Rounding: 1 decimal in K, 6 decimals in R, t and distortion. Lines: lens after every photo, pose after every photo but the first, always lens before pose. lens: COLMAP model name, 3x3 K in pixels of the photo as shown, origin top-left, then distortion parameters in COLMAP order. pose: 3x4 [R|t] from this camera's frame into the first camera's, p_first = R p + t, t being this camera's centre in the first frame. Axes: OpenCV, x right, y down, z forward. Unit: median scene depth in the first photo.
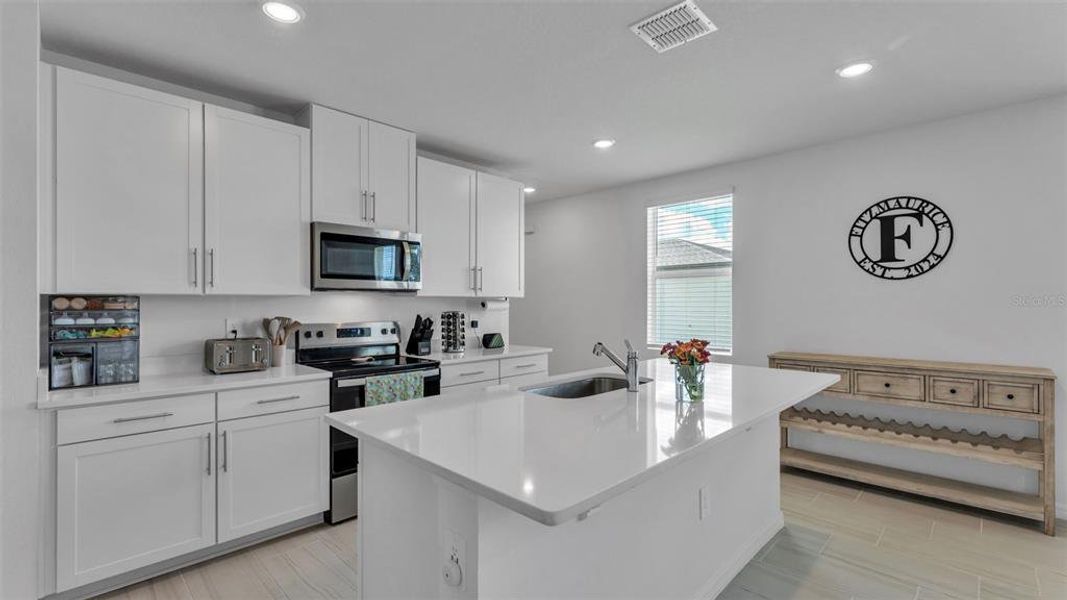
lens RADIAL K [[465.3, 0, 531.3], [0, 465.3, 304.5], [0, 0, 1]] dist [0.001336, 0.000009]
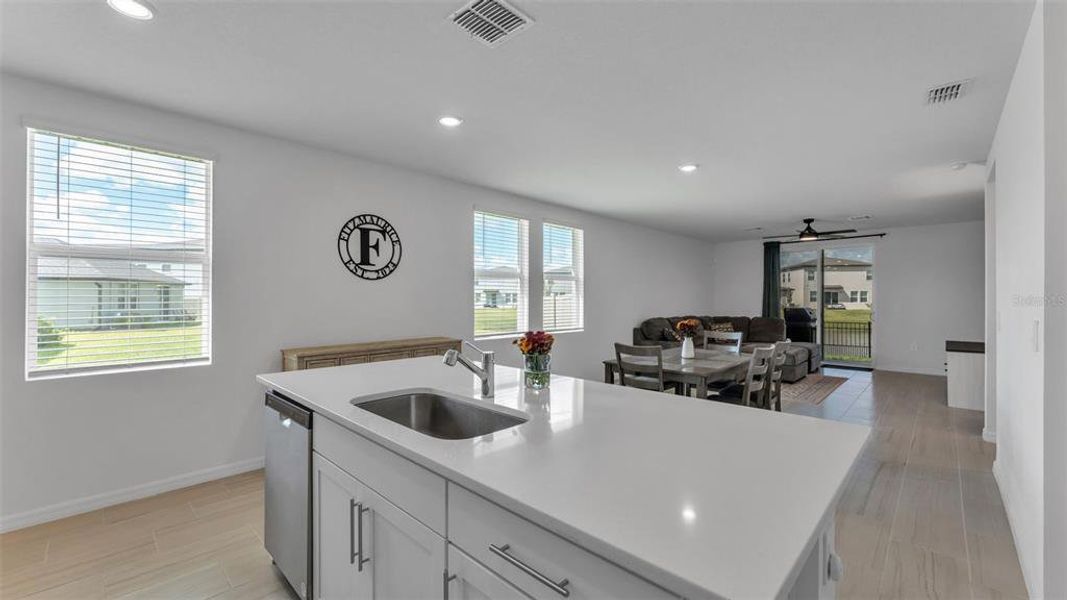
lens RADIAL K [[426.6, 0, 533.5], [0, 426.6, 300.0], [0, 0, 1]] dist [-0.001162, -0.000166]
pose [[-0.011879, -0.002592, 0.999926, -0.384995], [0.005917, 0.999979, 0.002662, 0.001080], [-0.999912, 0.005948, -0.011864, 0.579322]]
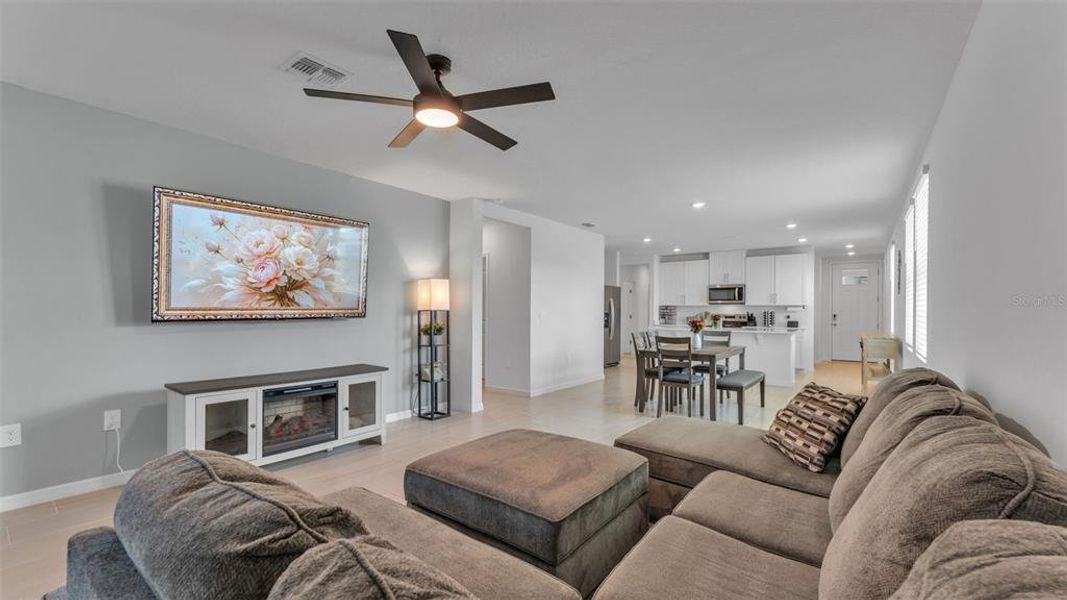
lens RADIAL K [[431.7, 0, 530.4], [0, 431.7, 308.7], [0, 0, 1]] dist [0.000726, 0.000092]
pose [[0.122527, -0.003107, -0.992460, 2.351163], [-0.011017, 0.999929, -0.004491, 0.031622], [0.992404, 0.011484, 0.122484, -0.689500]]
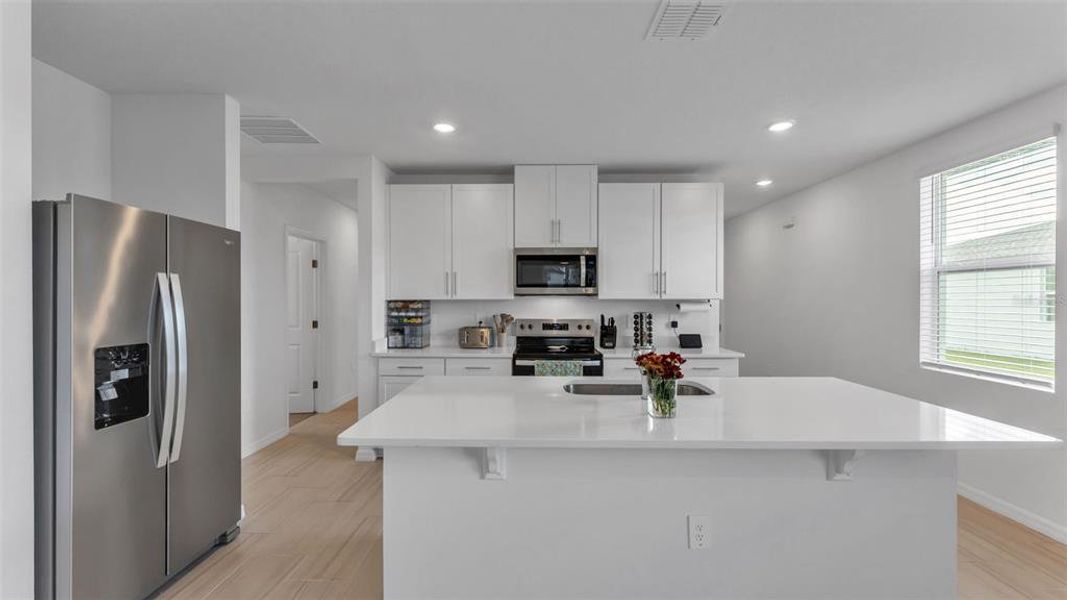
lens RADIAL K [[426.6, 0, 533.5], [0, 426.6, 300.0], [0, 0, 1]] dist [-0.001162, -0.000166]
pose [[0.692188, 0.004038, -0.721706, 0.452085], [-0.003617, 0.999991, 0.002126, -0.018152], [0.721708, 0.001139, 0.692197, 0.115229]]
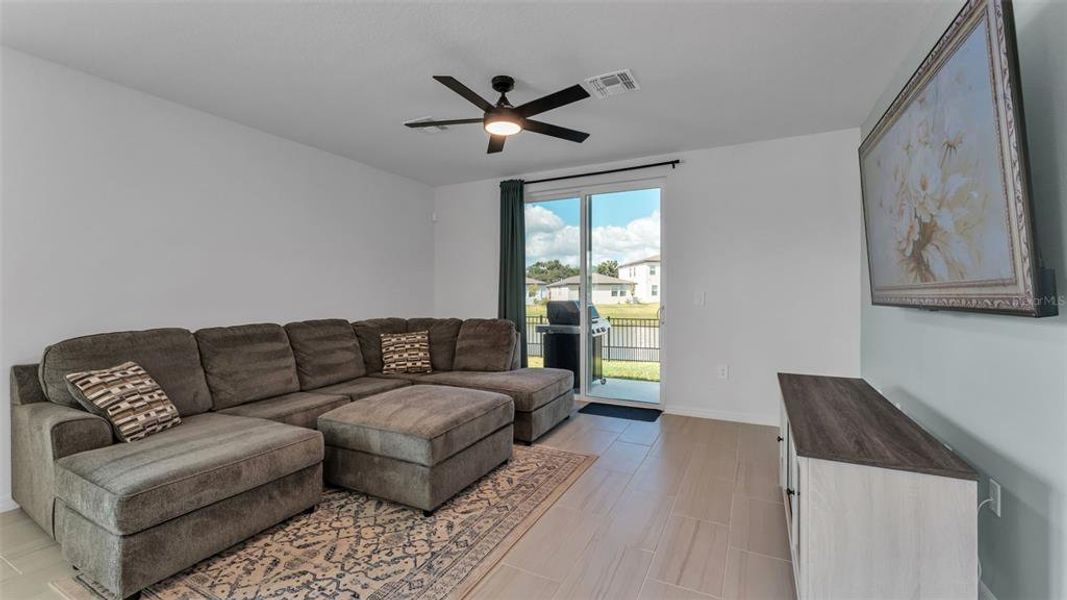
lens RADIAL K [[435.2, 0, 538.1], [0, 435.2, 298.0], [0, 0, 1]] dist [0.001842, 0.000050]
pose [[-0.312696, -0.009754, 0.949803, 0.812787], [0.006416, 0.999903, 0.012380, 0.038306], [-0.949831, 0.009965, -0.312603, -0.555982]]
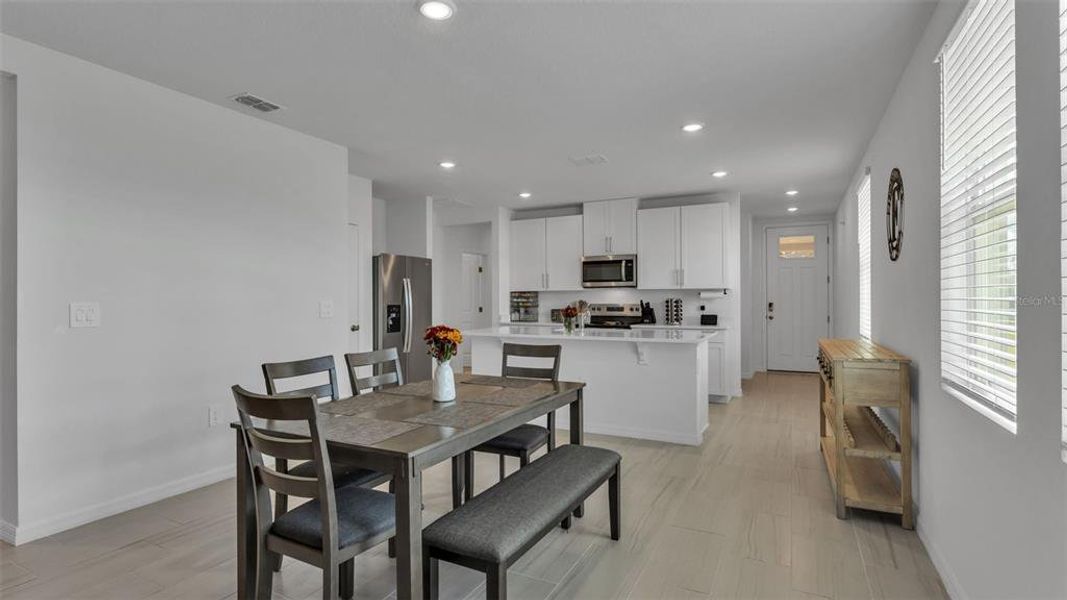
lens RADIAL K [[513.9, 0, 533.5], [0, 513.9, 300.0], [0, 0, 1]] dist [-0.000084, -0.000208]
pose [[0.302517, -0.000239, -0.953144, 1.539189], [-0.000652, 1.000000, -0.000458, 0.024133], [0.953144, 0.000760, 0.302517, 0.037432]]
